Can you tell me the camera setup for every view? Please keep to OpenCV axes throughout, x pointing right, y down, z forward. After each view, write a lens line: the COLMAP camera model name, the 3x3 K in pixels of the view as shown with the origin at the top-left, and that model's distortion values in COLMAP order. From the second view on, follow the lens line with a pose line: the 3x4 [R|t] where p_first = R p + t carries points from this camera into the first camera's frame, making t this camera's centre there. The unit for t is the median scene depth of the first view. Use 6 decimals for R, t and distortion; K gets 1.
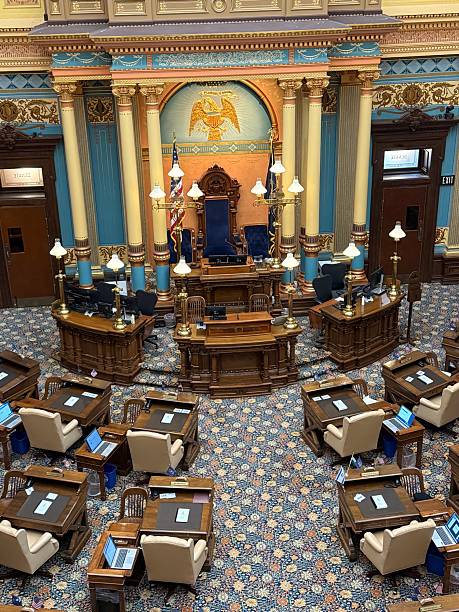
lens RADIAL K [[820.9, 0, 231.3], [0, 820.9, 311.3], [0, 0, 1]] dist [0.107877, 0.000000]
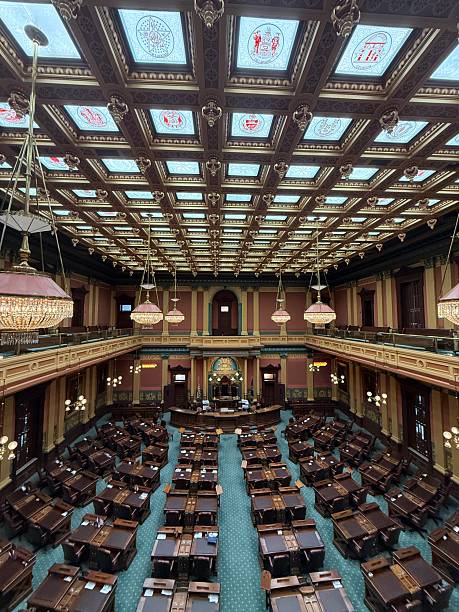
lens RADIAL K [[244.2, 0, 230.4], [0, 244.2, 303.2], [0, 0, 1]] dist [0.000691, 0.000183]
pose [[0.999302, 0.028351, -0.024334, 0.032275], [-0.036642, 0.870898, -0.490097, 0.121632], [0.007298, 0.490646, 0.871328, -0.311306]]
